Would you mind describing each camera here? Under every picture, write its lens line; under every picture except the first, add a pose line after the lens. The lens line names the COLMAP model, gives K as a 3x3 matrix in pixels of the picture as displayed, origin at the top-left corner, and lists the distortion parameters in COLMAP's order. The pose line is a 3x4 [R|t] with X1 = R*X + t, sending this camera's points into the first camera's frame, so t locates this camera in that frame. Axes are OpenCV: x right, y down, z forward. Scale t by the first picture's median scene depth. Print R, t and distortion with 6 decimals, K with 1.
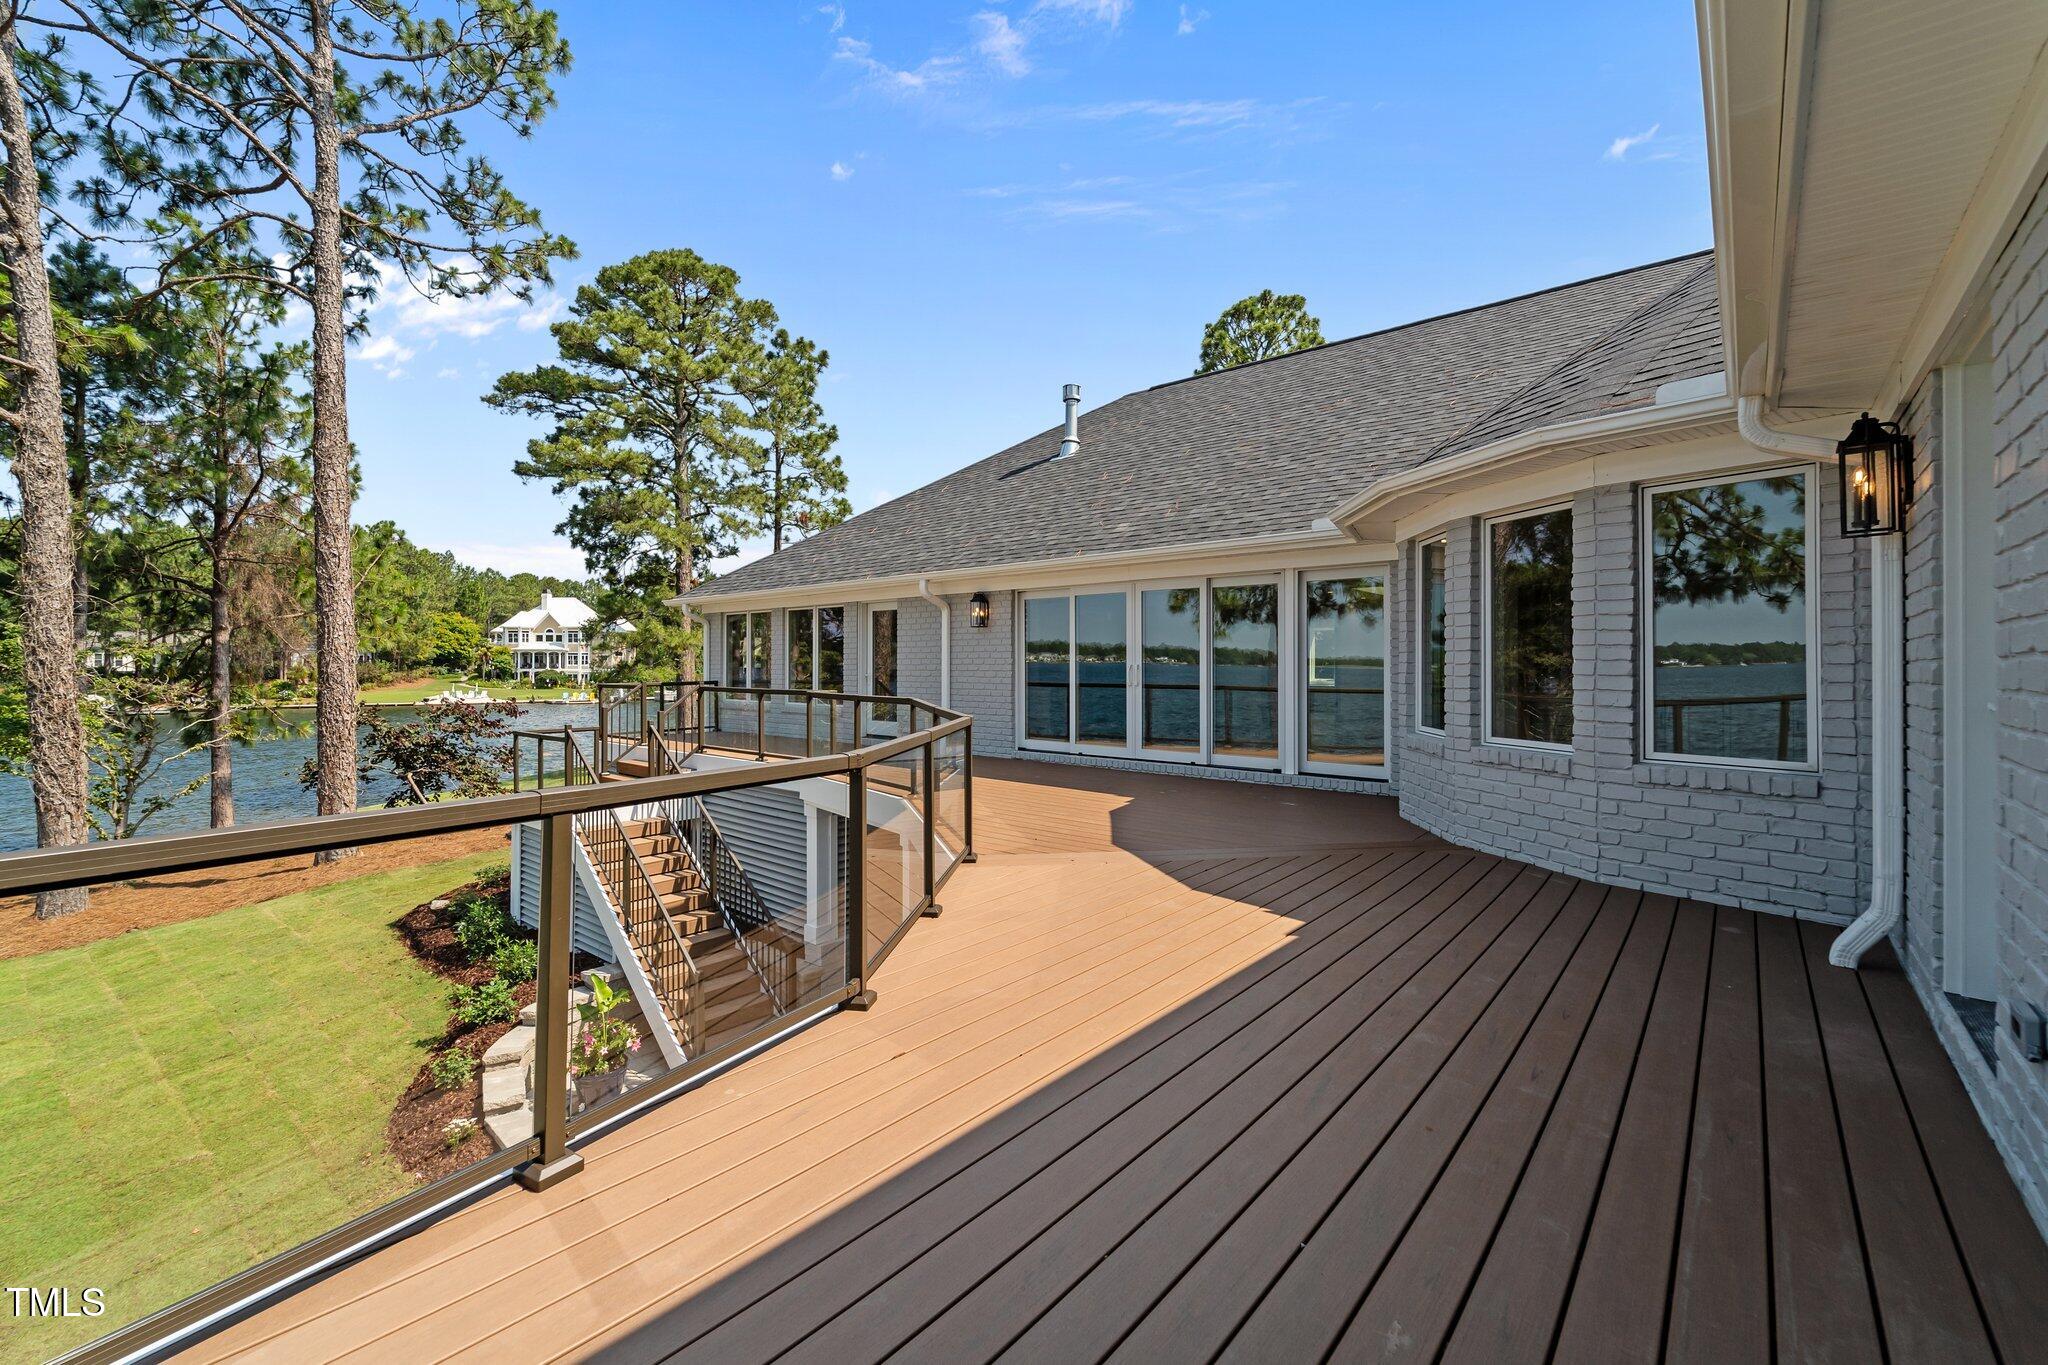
lens RADIAL K [[836.7, 0, 1023.6], [0, 836.7, 667.0], [0, 0, 1]] dist [0.000940, -0.000269]
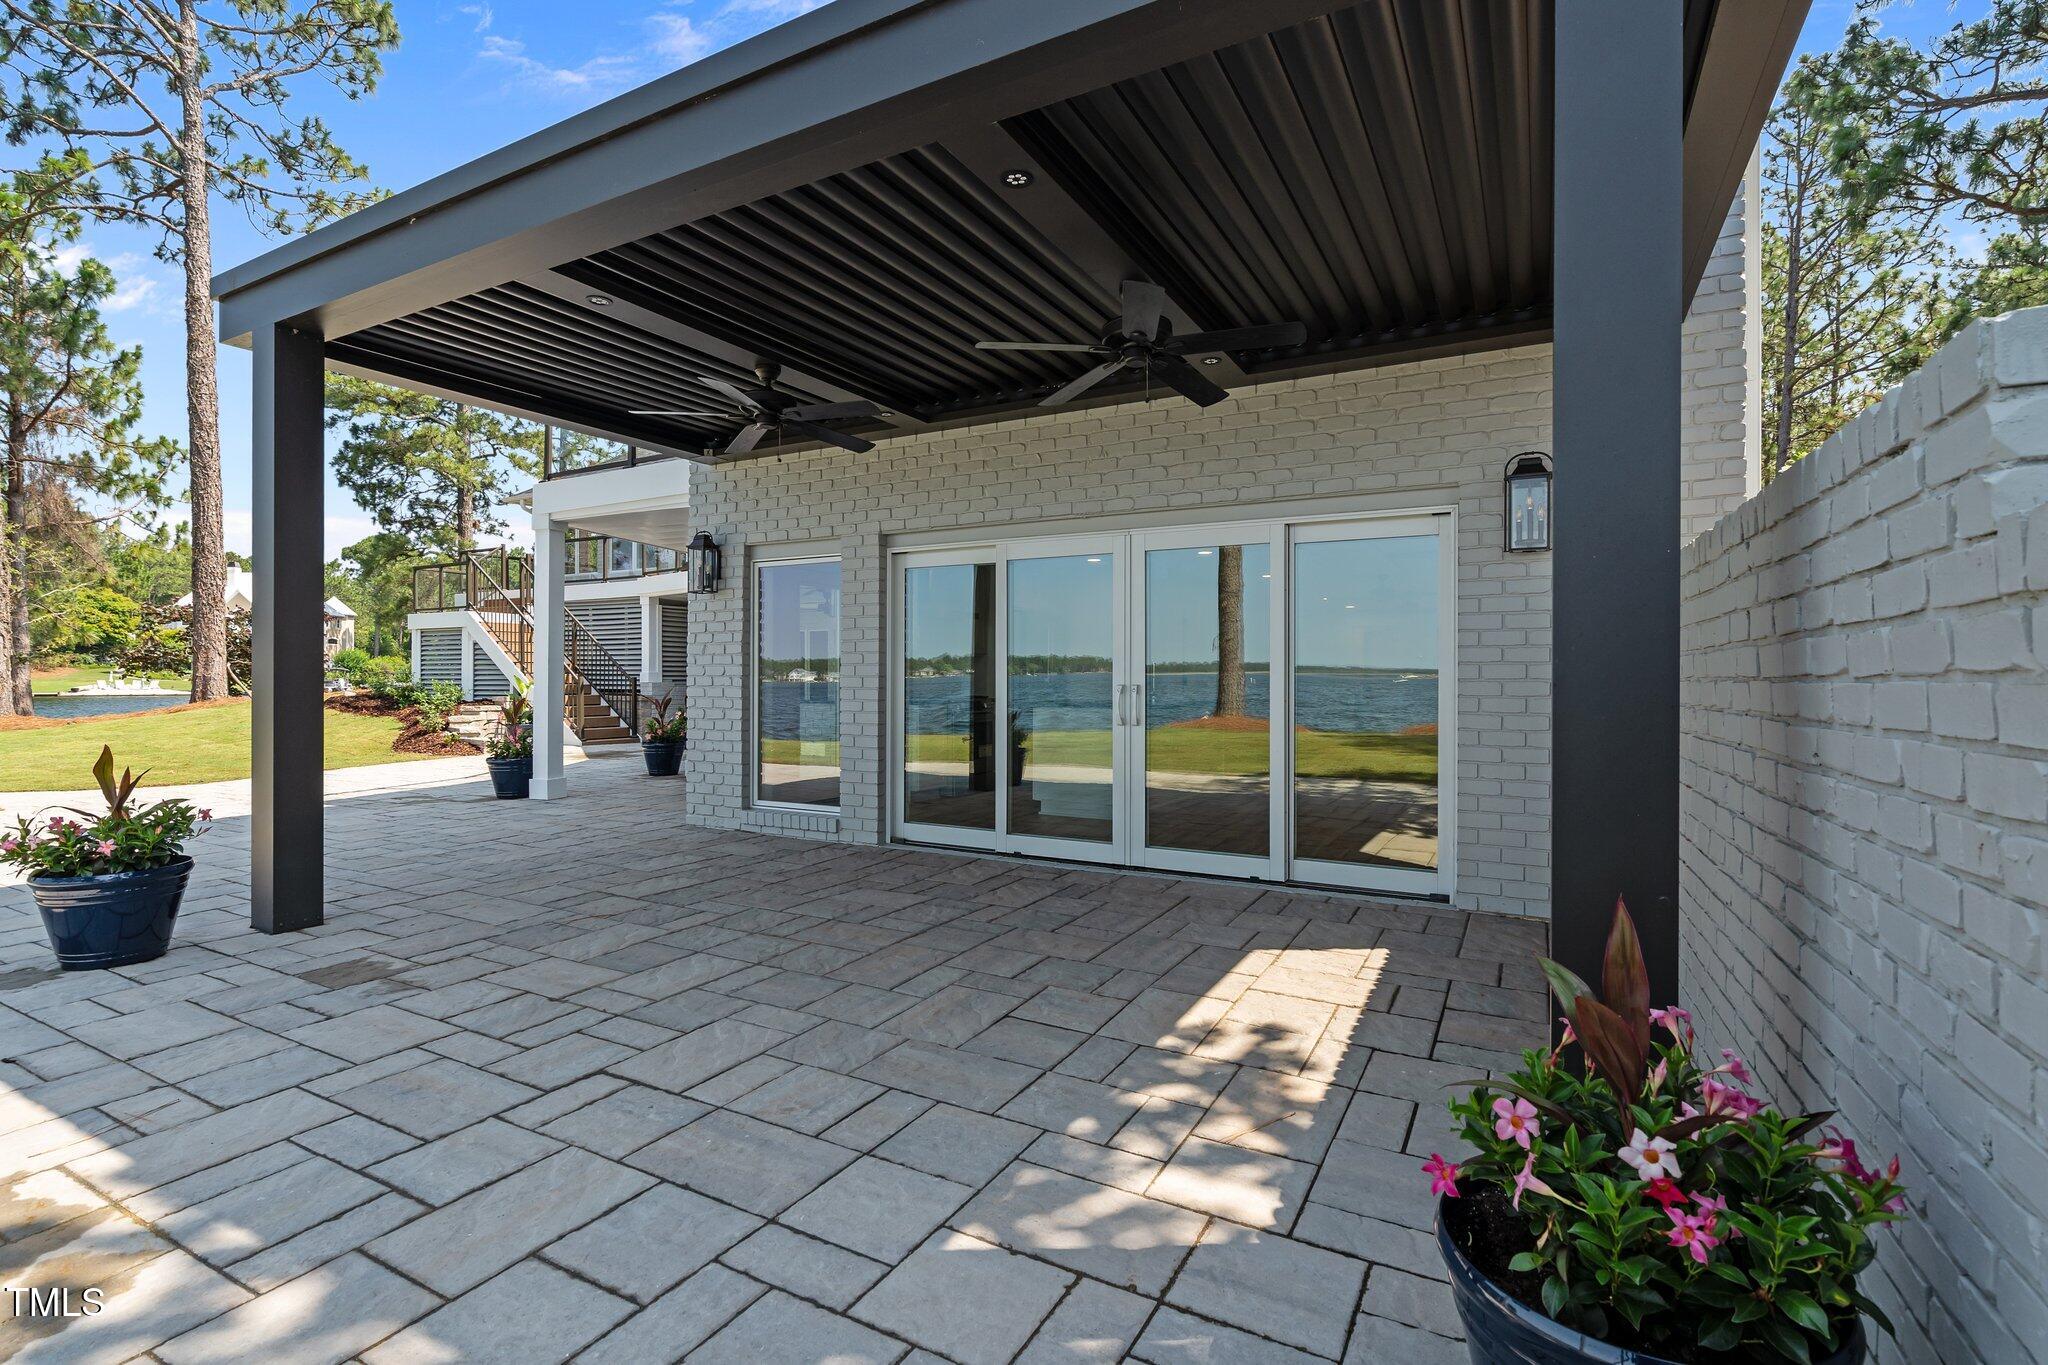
lens RADIAL K [[938.9, 0, 1020.6], [0, 938.9, 680.5], [0, 0, 1]] dist [-0.004173, -0.000027]
pose [[0.980352, 0.004594, 0.197203, 0.026539], [-0.004825, 0.999988, 0.000692, 0.086576], [-0.197198, -0.001630, 0.980362, -0.245583]]
